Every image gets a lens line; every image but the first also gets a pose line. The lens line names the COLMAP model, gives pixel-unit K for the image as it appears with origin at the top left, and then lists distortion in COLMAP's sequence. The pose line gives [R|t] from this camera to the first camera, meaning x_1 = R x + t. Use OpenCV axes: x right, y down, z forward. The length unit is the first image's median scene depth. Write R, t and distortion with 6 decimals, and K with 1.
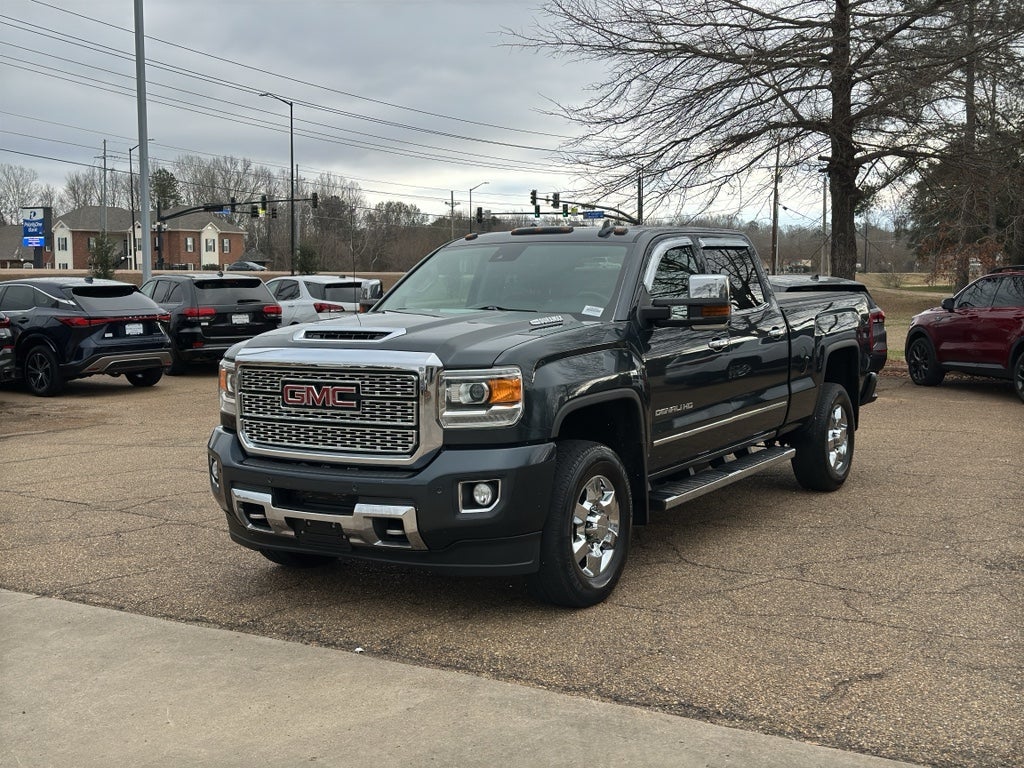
lens RADIAL K [[1271.1, 0, 508.8], [0, 1271.1, 380.5], [0, 0, 1]] dist [0.081859, 0.000000]
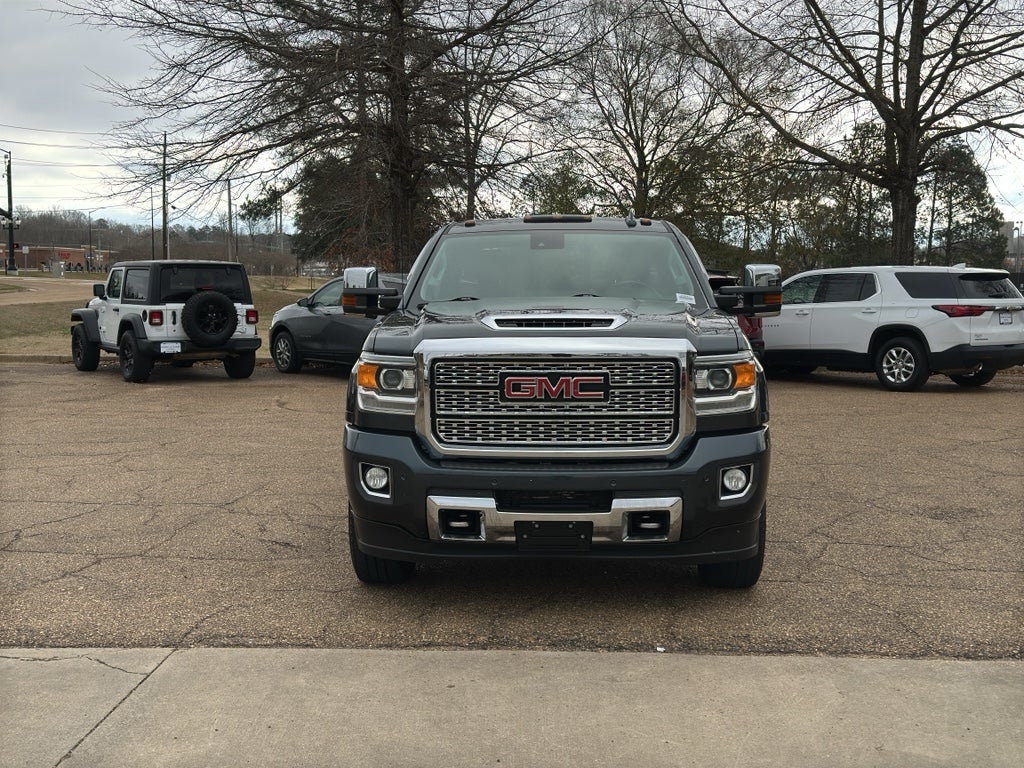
lens RADIAL K [[1271.1, 0, 514.0], [0, 1271.1, 382.2], [0, 0, 1]] dist [0.081859, 0.000000]
pose [[0.871693, -0.030877, 0.489079, -0.640980], [0.031090, 0.999487, 0.007689, -0.000087], [-0.489065, 0.008503, 0.872206, 0.205950]]
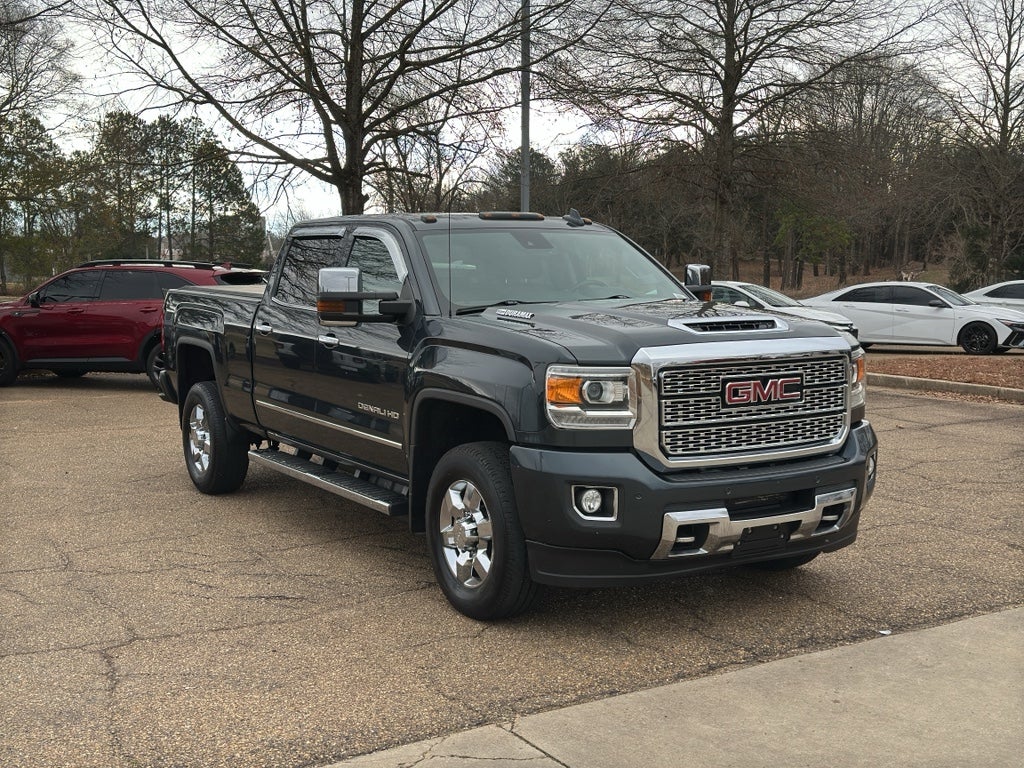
lens RADIAL K [[1271.1, 0, 514.2], [0, 1271.1, 392.6], [0, 0, 1]] dist [0.081859, 0.000000]
pose [[0.441683, -0.081181, 0.893491, -1.078685], [0.071948, 0.995895, 0.054918, -0.051731], [-0.894281, 0.040029, 0.445711, 0.762046]]
